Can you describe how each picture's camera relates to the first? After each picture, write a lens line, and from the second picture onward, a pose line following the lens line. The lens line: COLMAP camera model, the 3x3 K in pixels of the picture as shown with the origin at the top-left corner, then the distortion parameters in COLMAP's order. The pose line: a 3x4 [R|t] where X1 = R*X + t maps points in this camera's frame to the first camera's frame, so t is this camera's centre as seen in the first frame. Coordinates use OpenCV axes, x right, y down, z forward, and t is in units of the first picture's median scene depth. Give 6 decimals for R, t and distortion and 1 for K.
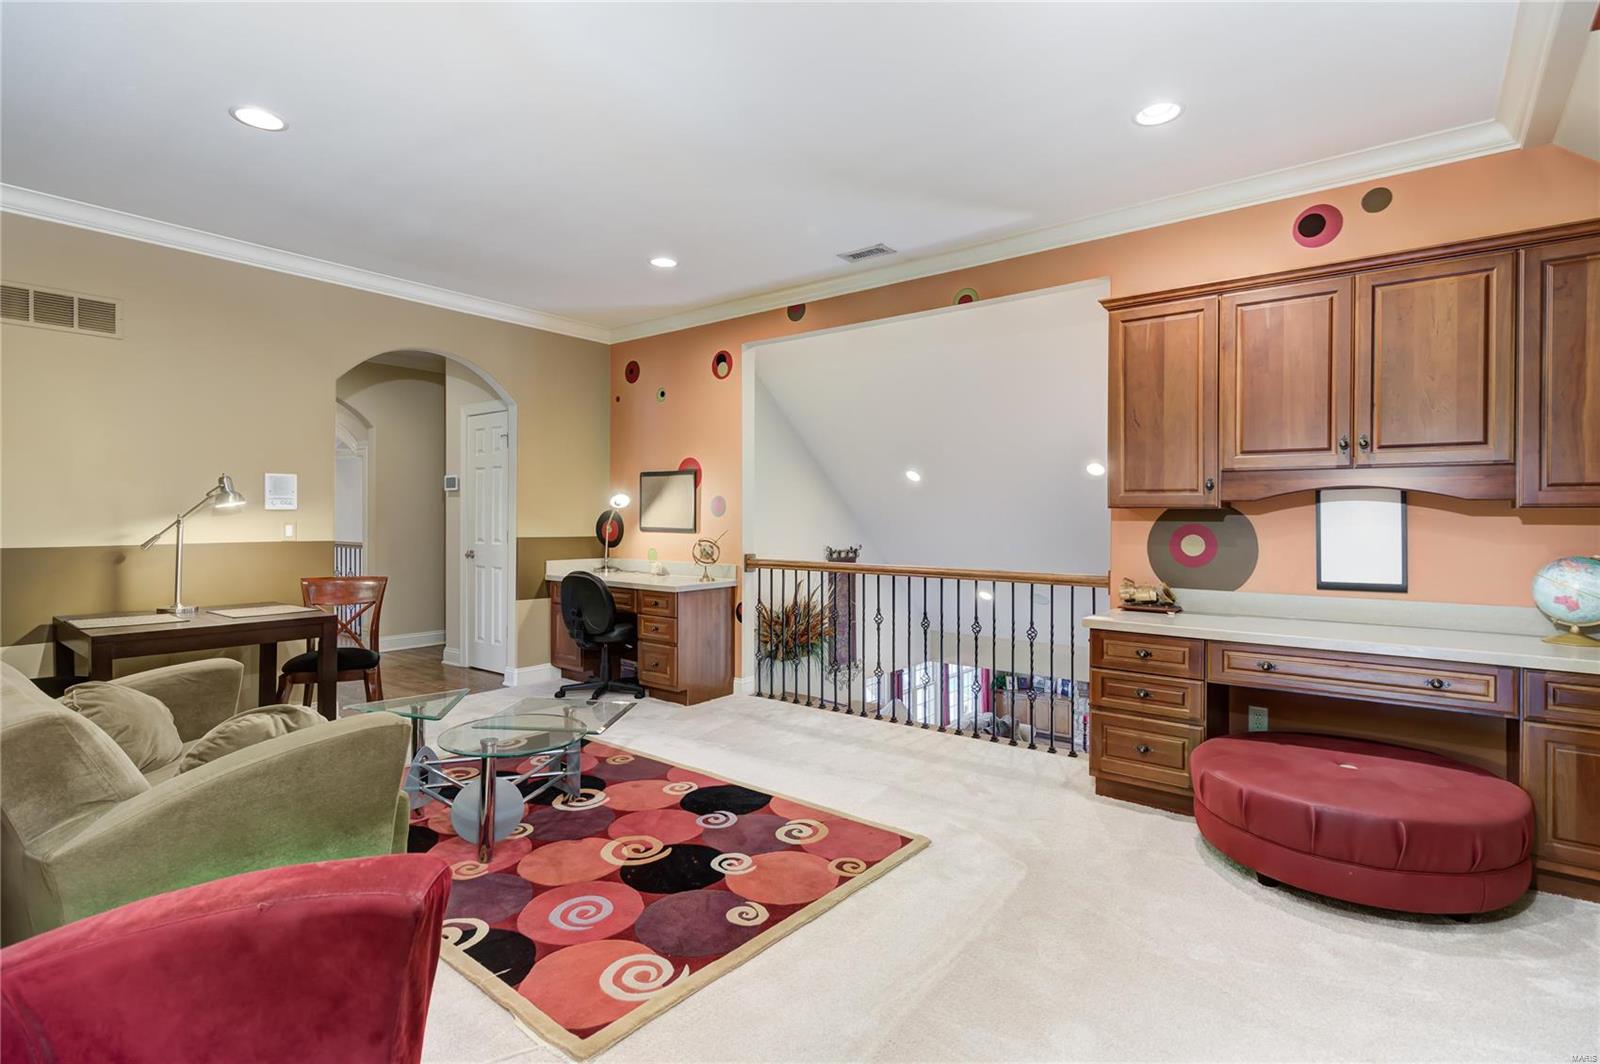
lens RADIAL K [[768.5, 0, 804.8], [0, 768.5, 529.5], [0, 0, 1]] dist [-0.000993, -0.000008]
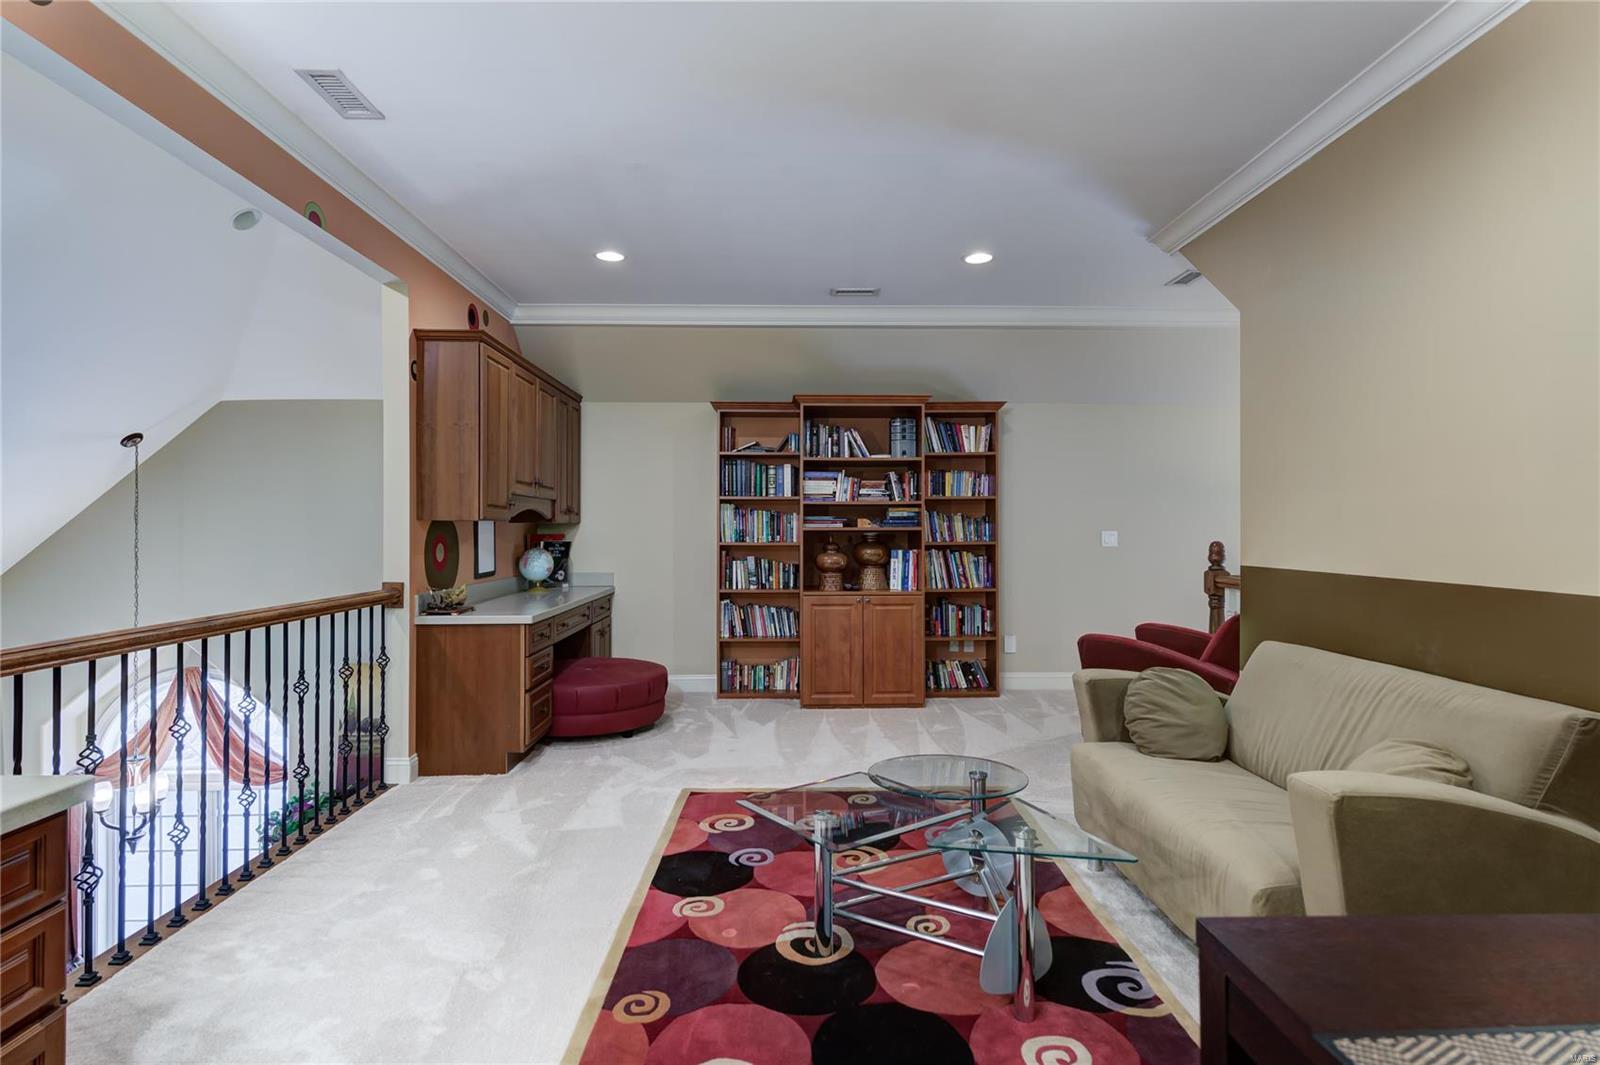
lens RADIAL K [[823.7, 0, 803.0], [0, 823.7, 525.0], [0, 0, 1]] dist [-0.000309, -0.000979]
pose [[-0.651839, -0.001645, 0.758355, -0.867485], [0.002730, 0.999986, 0.004516, -0.027162], [-0.758352, 0.005014, -0.651826, 1.526257]]
